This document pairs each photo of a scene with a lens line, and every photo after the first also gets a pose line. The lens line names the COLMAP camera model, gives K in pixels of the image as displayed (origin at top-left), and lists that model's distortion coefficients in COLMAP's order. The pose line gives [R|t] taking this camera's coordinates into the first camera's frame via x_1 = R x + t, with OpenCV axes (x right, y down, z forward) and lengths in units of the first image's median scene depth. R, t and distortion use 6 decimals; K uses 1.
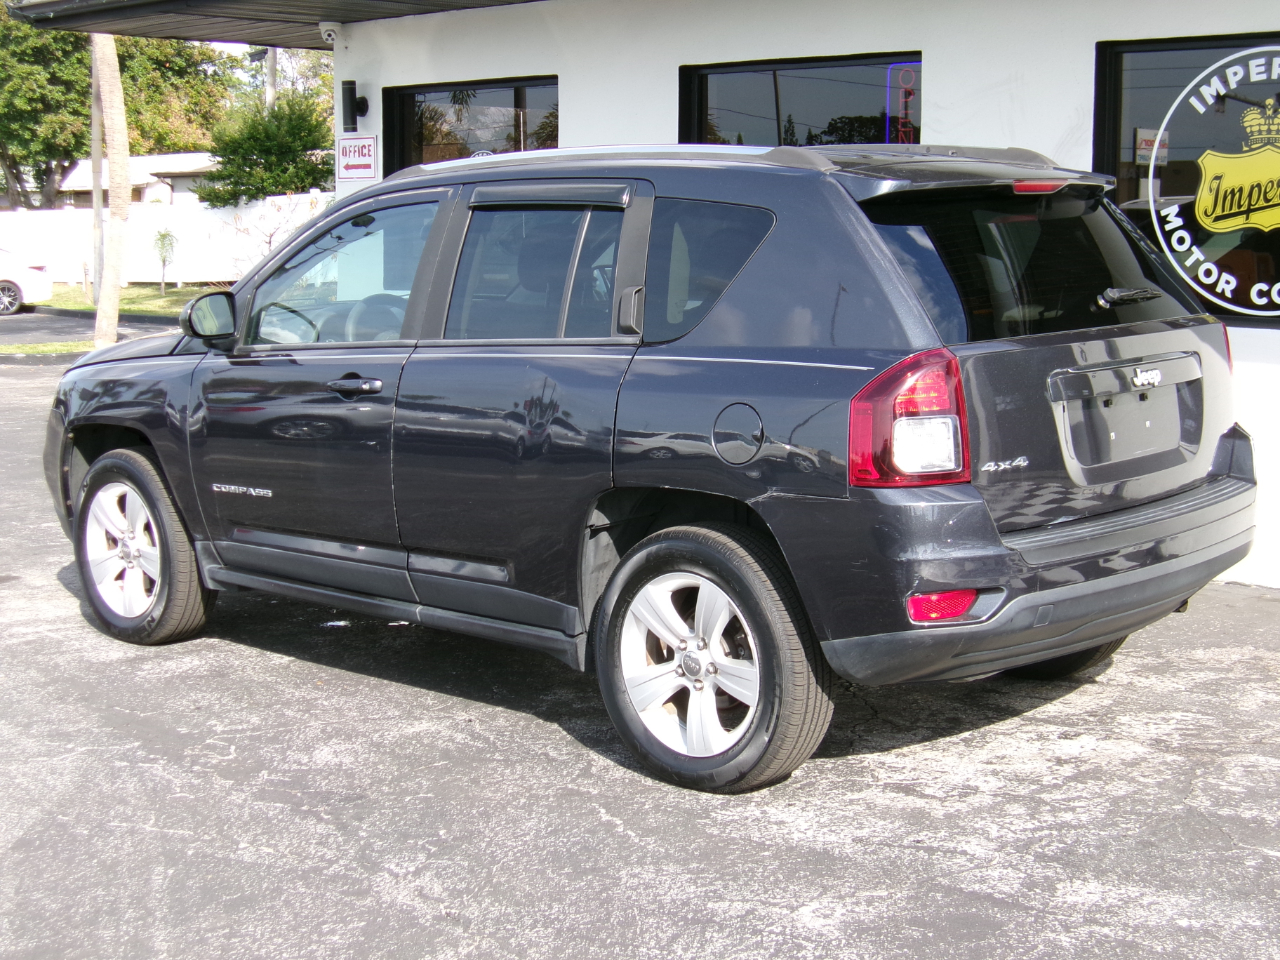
lens RADIAL K [[1959.5, 0, 637.9], [0, 1959.5, 533.6], [0, 0, 1]] dist [-0.098935, -0.073006]
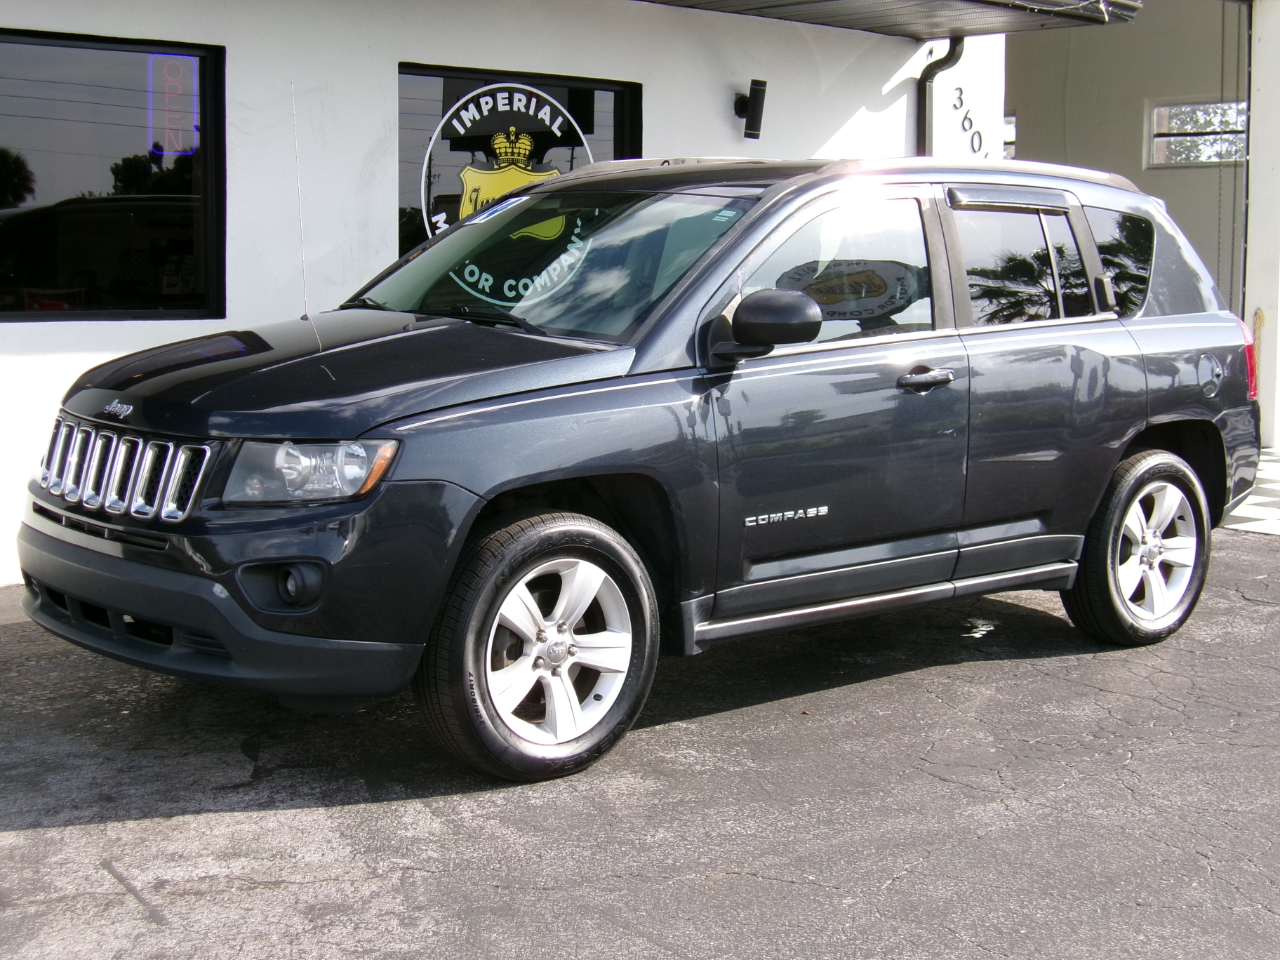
lens RADIAL K [[1959.5, 0, 637.9], [0, 1959.5, 533.6], [0, 0, 1]] dist [-0.098935, -0.073006]
pose [[0.089783, -0.134956, 0.986775, -1.241254], [0.149611, 0.981362, 0.120603, -0.150371], [-0.984660, 0.136804, 0.108301, 1.121090]]
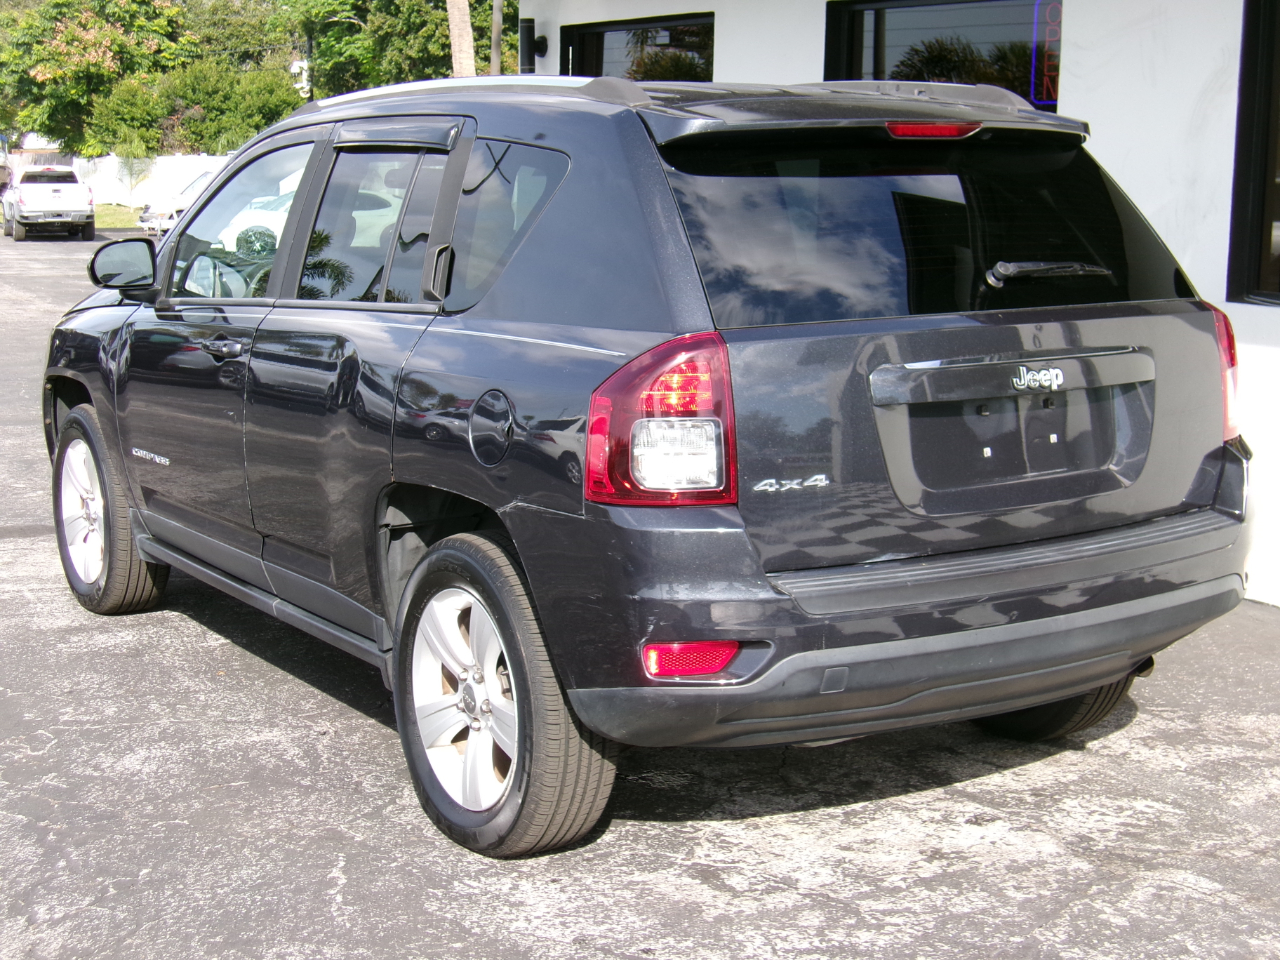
lens RADIAL K [[1953.3, 0, 630.7], [0, 1953.3, 517.4], [0, 0, 1]] dist [-0.109364, -0.013741]
pose [[0.971662, 0.059893, -0.228661, 0.260011], [-0.056472, 0.998173, 0.021479, -0.029941], [0.229530, -0.007957, 0.973269, 0.192758]]
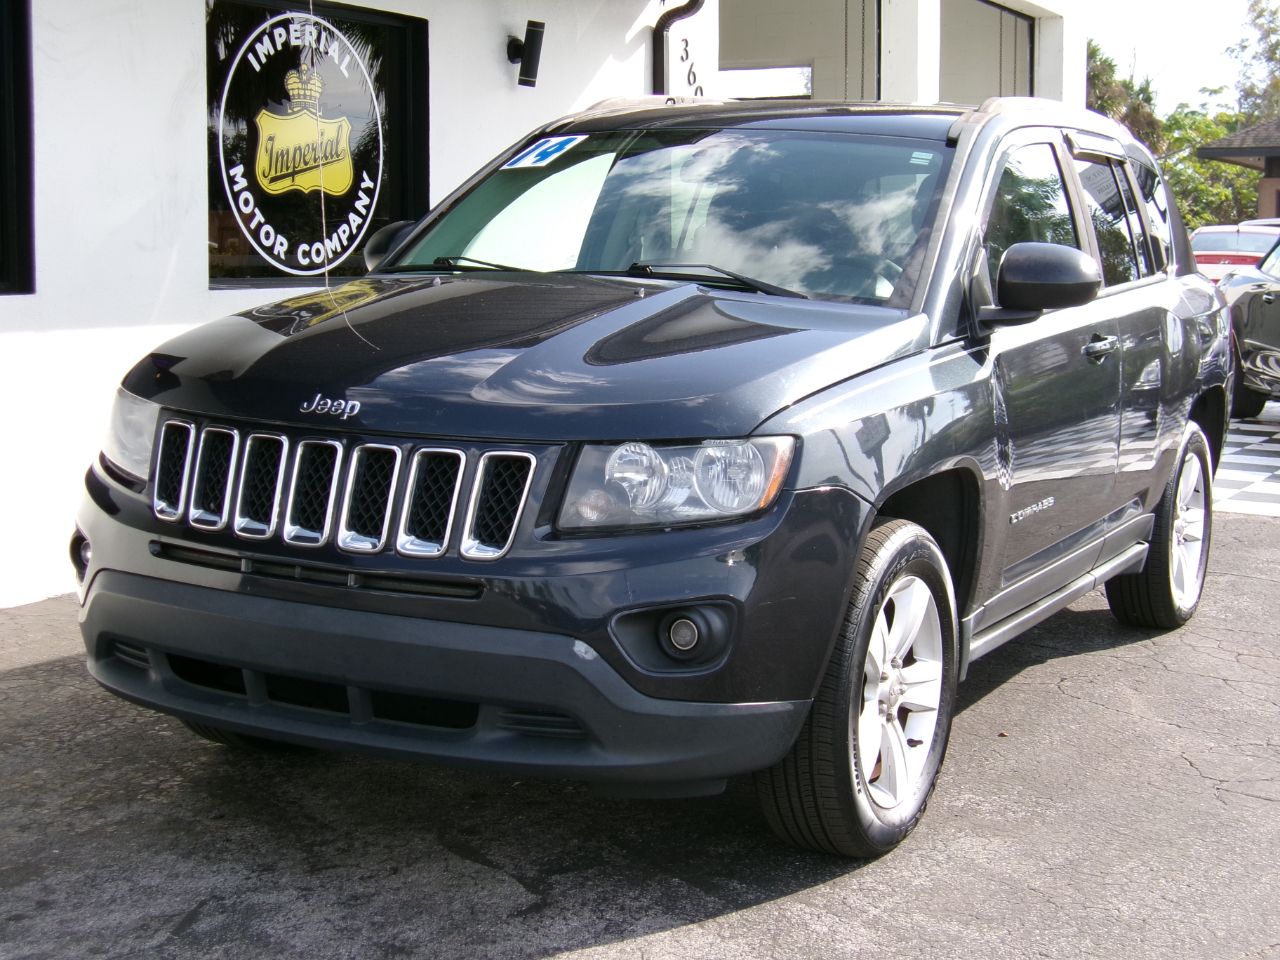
lens RADIAL K [[1959.5, 0, 637.9], [0, 1959.5, 533.6], [0, 0, 1]] dist [-0.098935, -0.073006]
pose [[-0.262548, -0.141155, 0.954539, -1.013572], [0.147353, 0.971774, 0.184233, -0.200011], [-0.953601, 0.189024, -0.234338, 1.524618]]
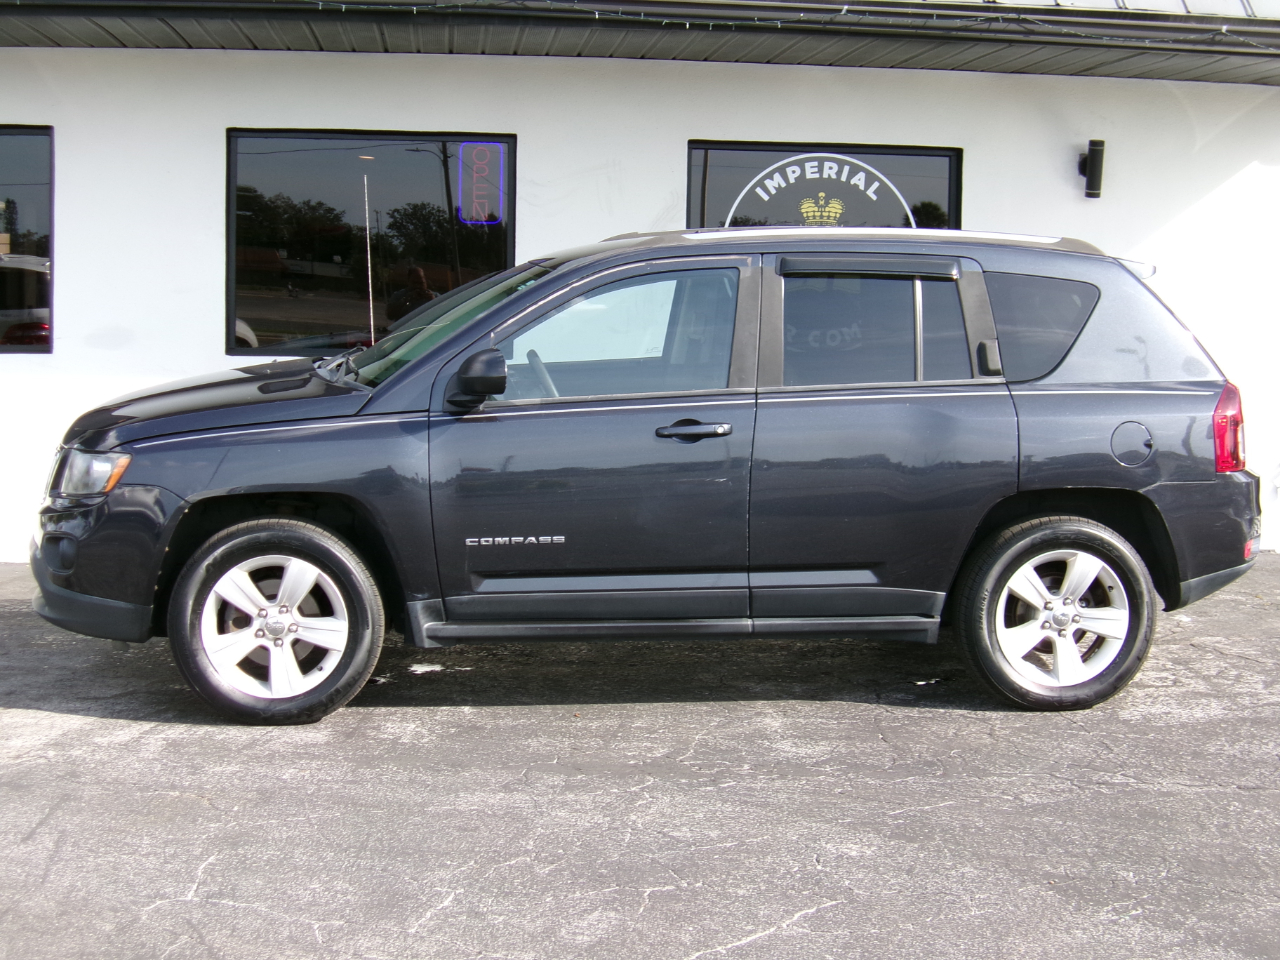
lens RADIAL K [[1959.5, 0, 637.9], [0, 1959.5, 533.6], [0, 0, 1]] dist [-0.098935, -0.073006]
pose [[0.639630, -0.087303, 0.763709, -1.097360], [0.106348, 0.994026, 0.024562, -0.051269], [-0.761291, 0.065508, 0.645093, 0.326760]]
